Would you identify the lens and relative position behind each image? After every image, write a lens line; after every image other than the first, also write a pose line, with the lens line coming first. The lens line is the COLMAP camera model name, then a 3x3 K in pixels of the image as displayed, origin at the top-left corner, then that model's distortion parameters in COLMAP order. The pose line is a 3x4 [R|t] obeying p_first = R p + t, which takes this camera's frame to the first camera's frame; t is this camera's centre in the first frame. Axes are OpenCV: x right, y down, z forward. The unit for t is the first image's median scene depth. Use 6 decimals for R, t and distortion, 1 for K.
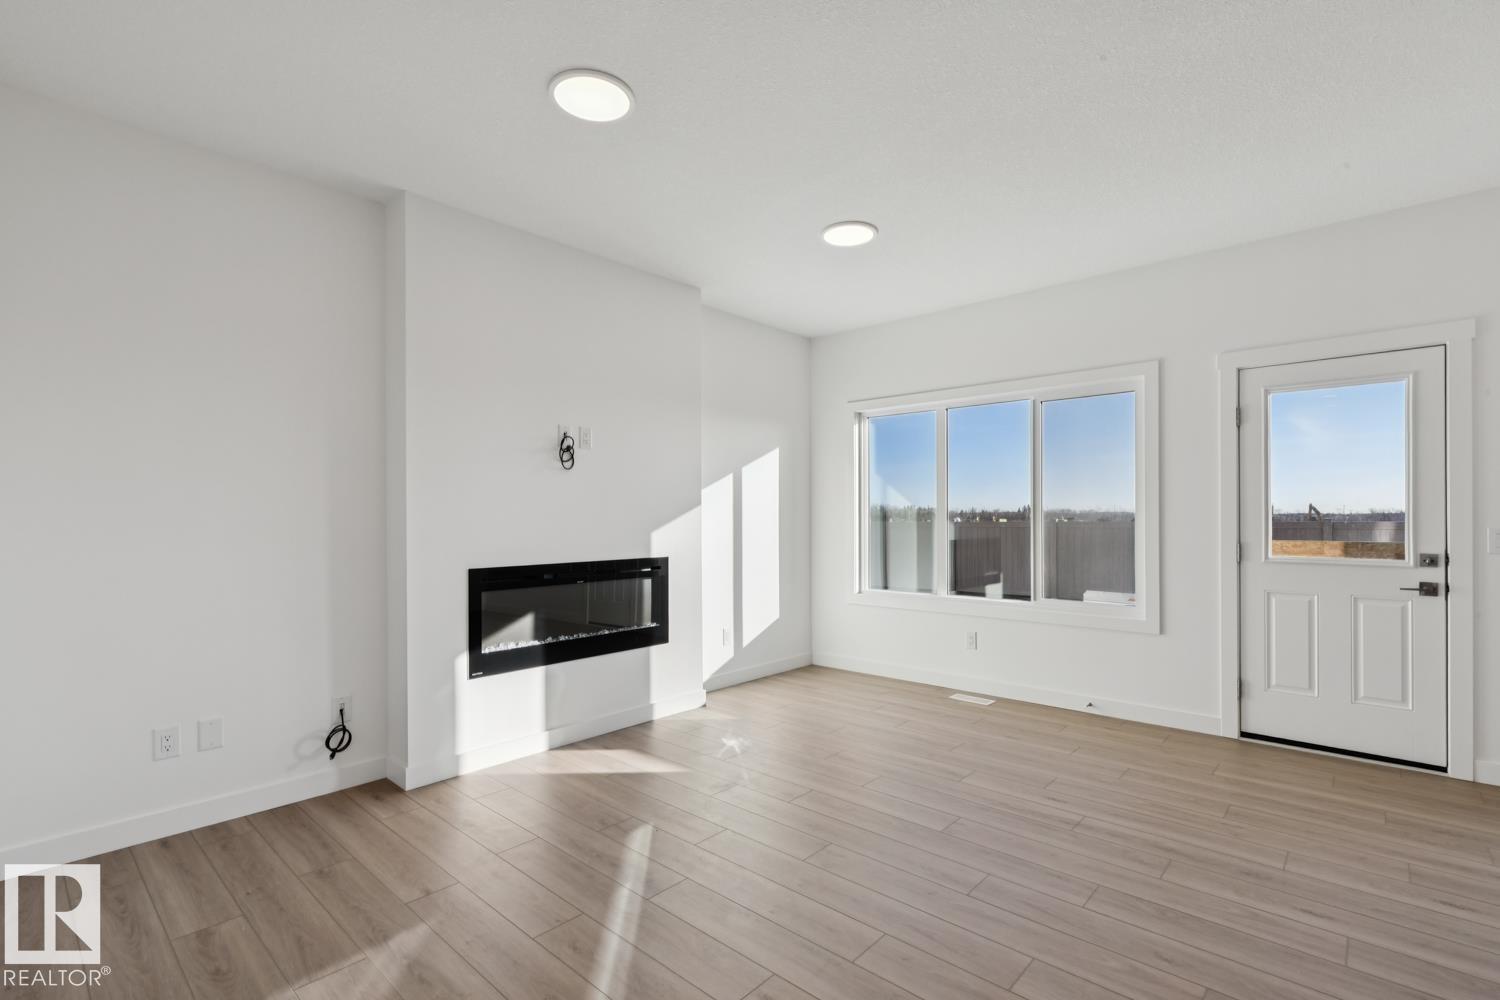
lens RADIAL K [[687.8, 0, 763.0], [0, 687.8, 515.4], [0, 0, 1]] dist [0.011935, -0.001119]
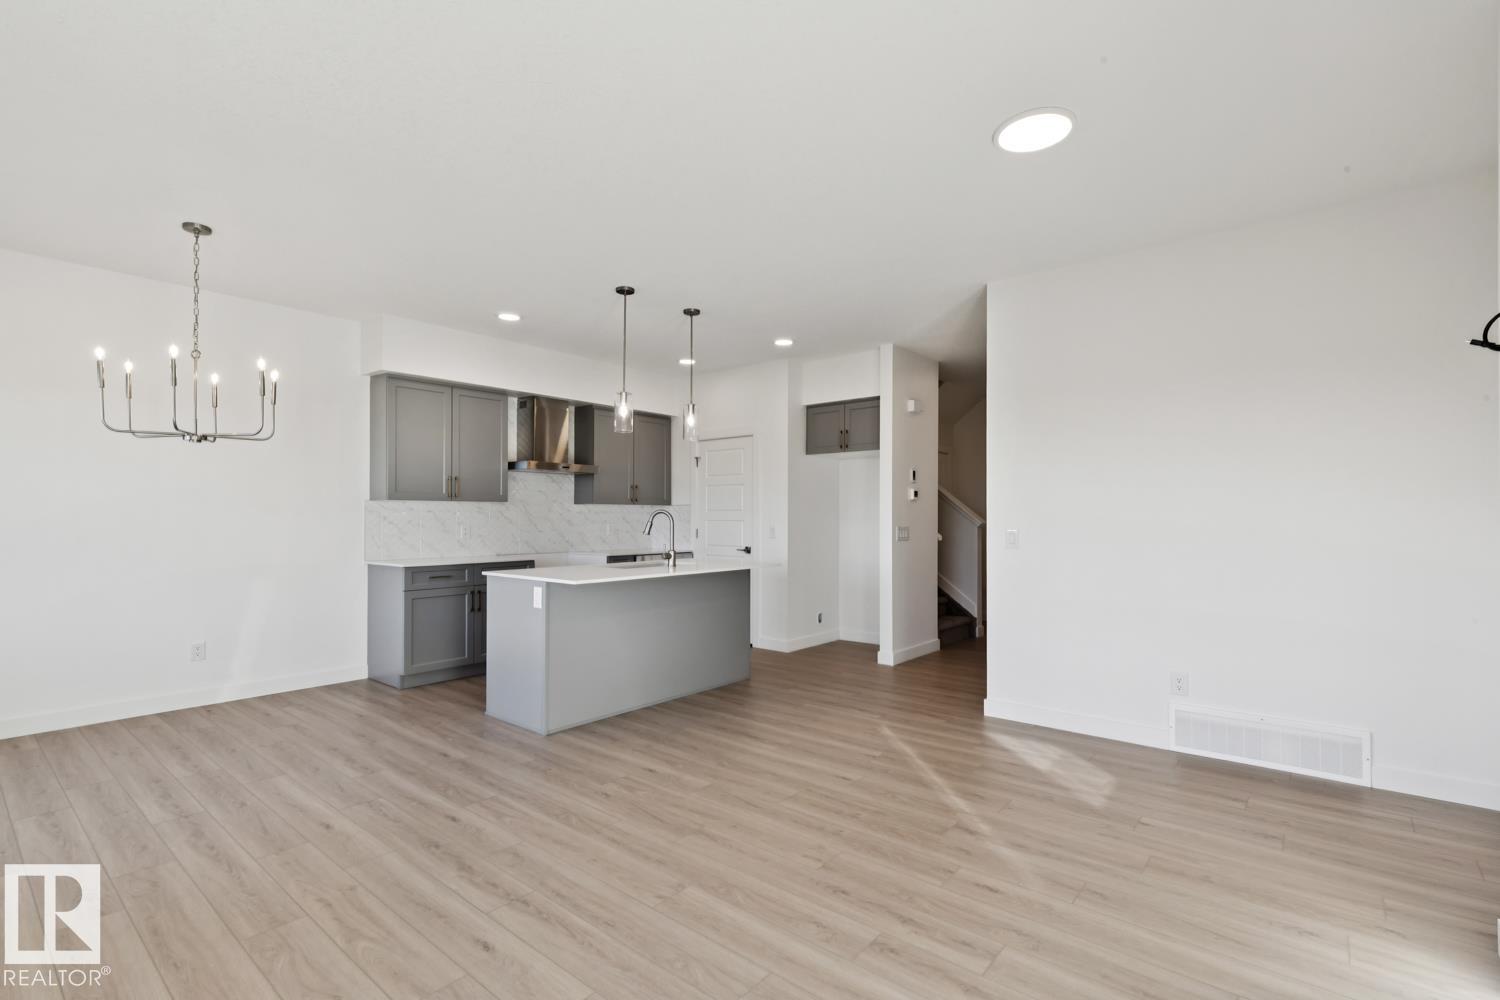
lens RADIAL K [[687.8, 0, 757.0], [0, 687.8, 511.8], [0, 0, 1]] dist [0.011935, -0.001119]
pose [[-0.999540, 0.000435, -0.030325, 0.147473], [0.000814, 0.999921, -0.012504, 0.001686], [0.030317, -0.012523, -0.999462, 1.369859]]
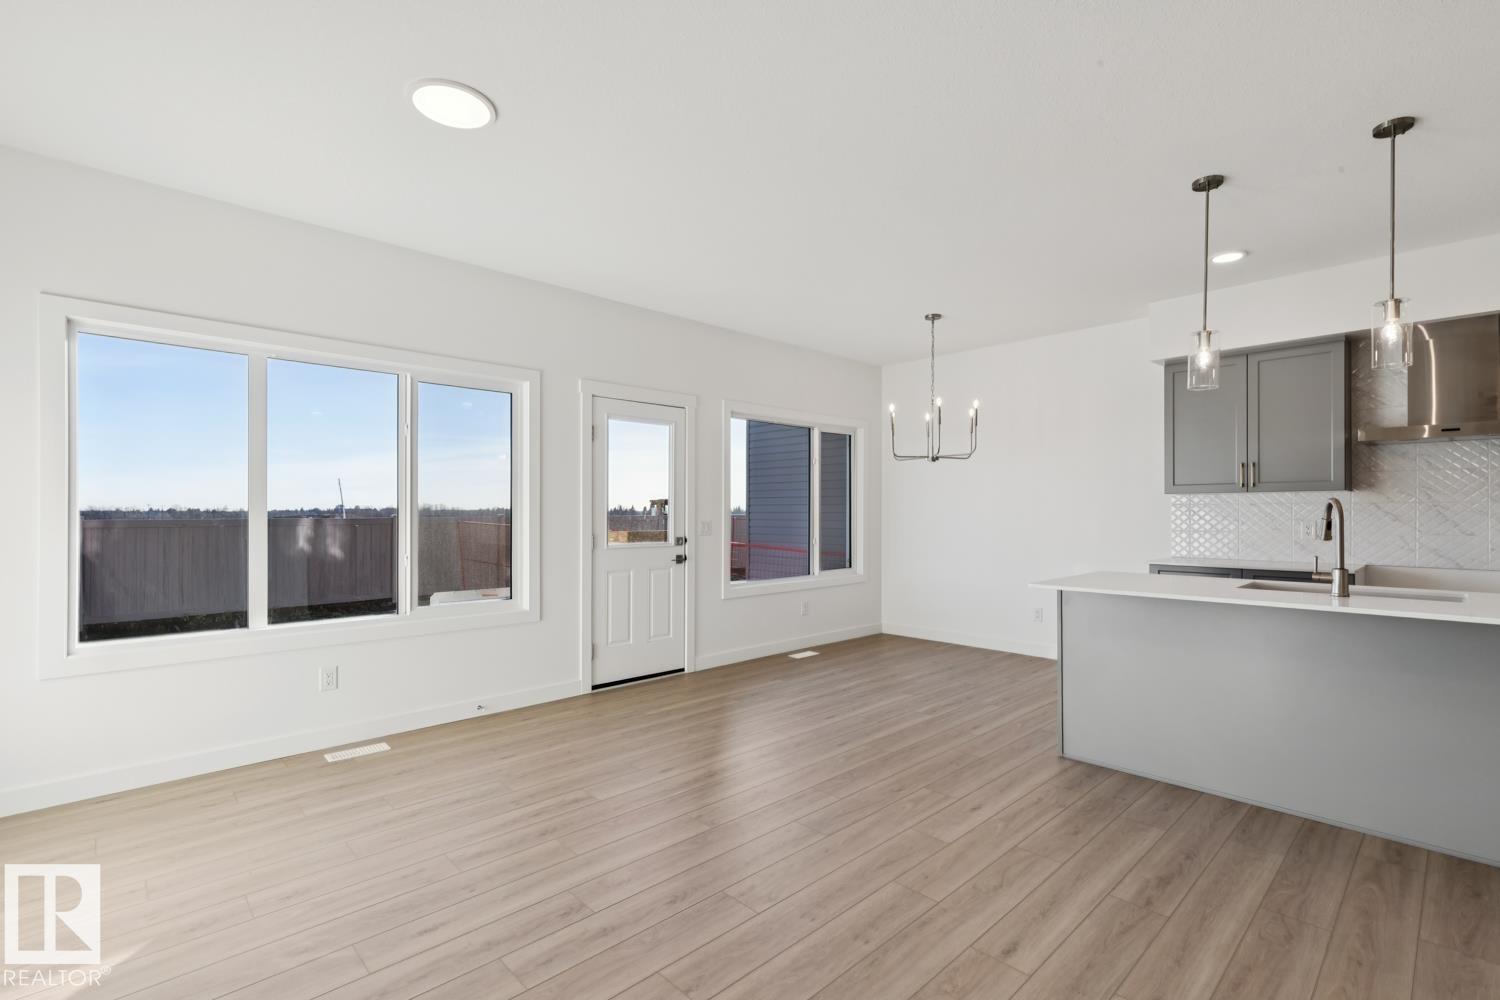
lens RADIAL K [[687.8, 0, 760.3], [0, 687.8, 511.2], [0, 0, 1]] dist [0.011935, -0.001119]
pose [[0.073923, 0.004092, 0.997256, -0.540767], [-0.003657, 0.999986, -0.003832, 0.001304], [-0.997257, -0.003363, 0.073937, 0.627982]]
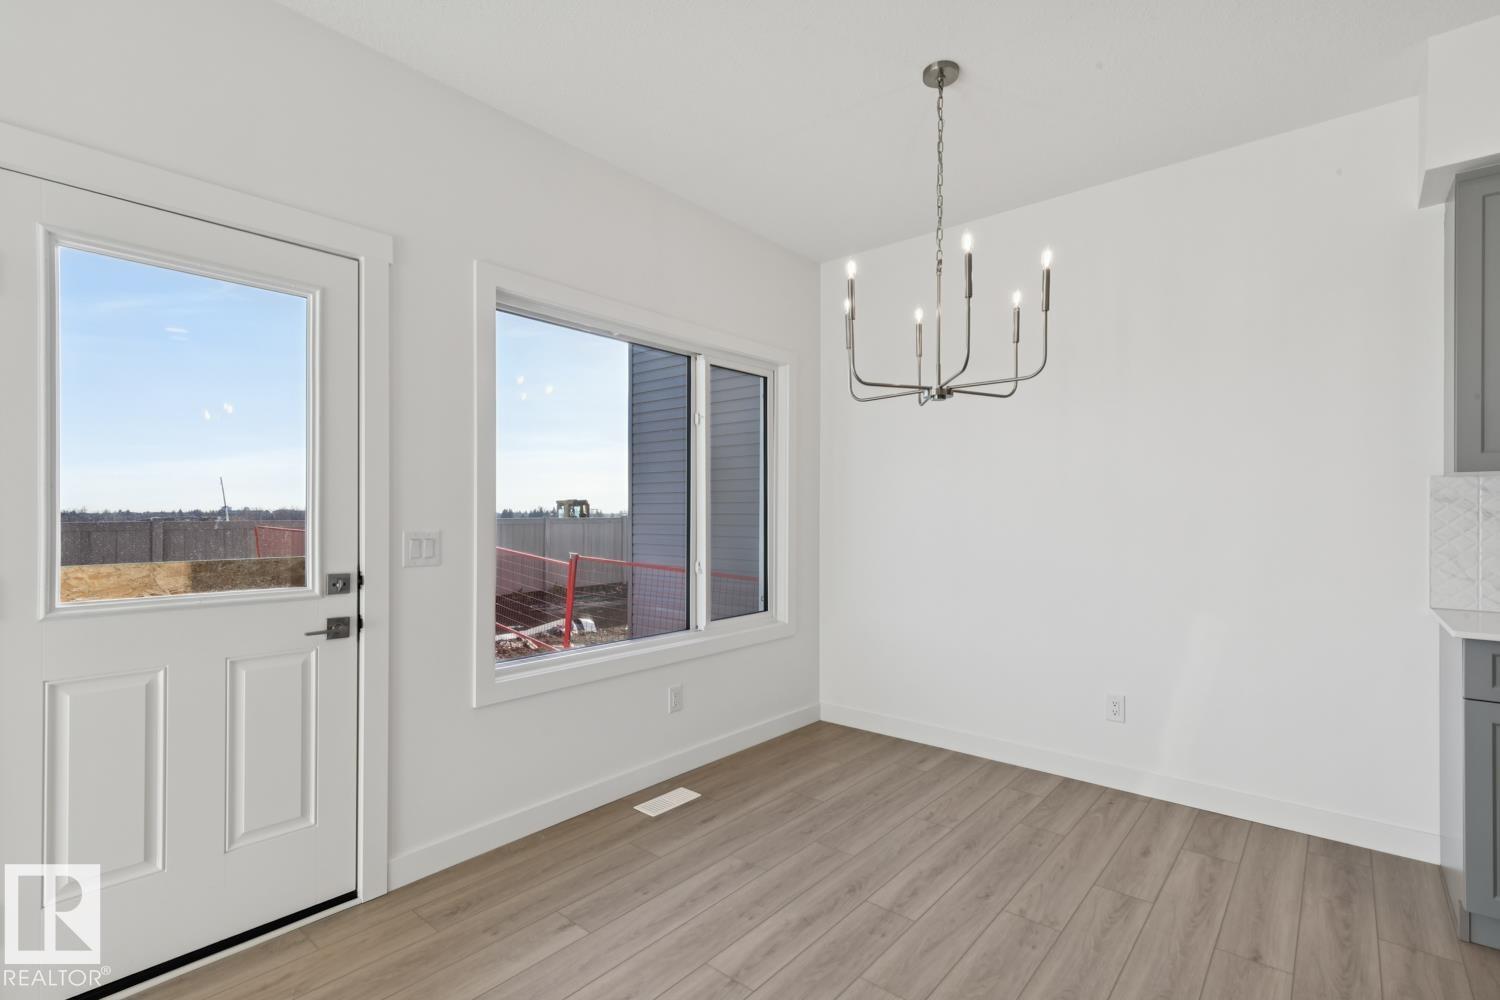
lens RADIAL K [[687.8, 0, 761.9], [0, 687.8, 516.2], [0, 0, 1]] dist [0.011935, -0.001119]
pose [[-0.024821, -0.000542, 0.999692, 0.269661], [-0.002772, 0.999996, 0.000473, -0.000287], [-0.999688, -0.002760, -0.024822, 0.556971]]
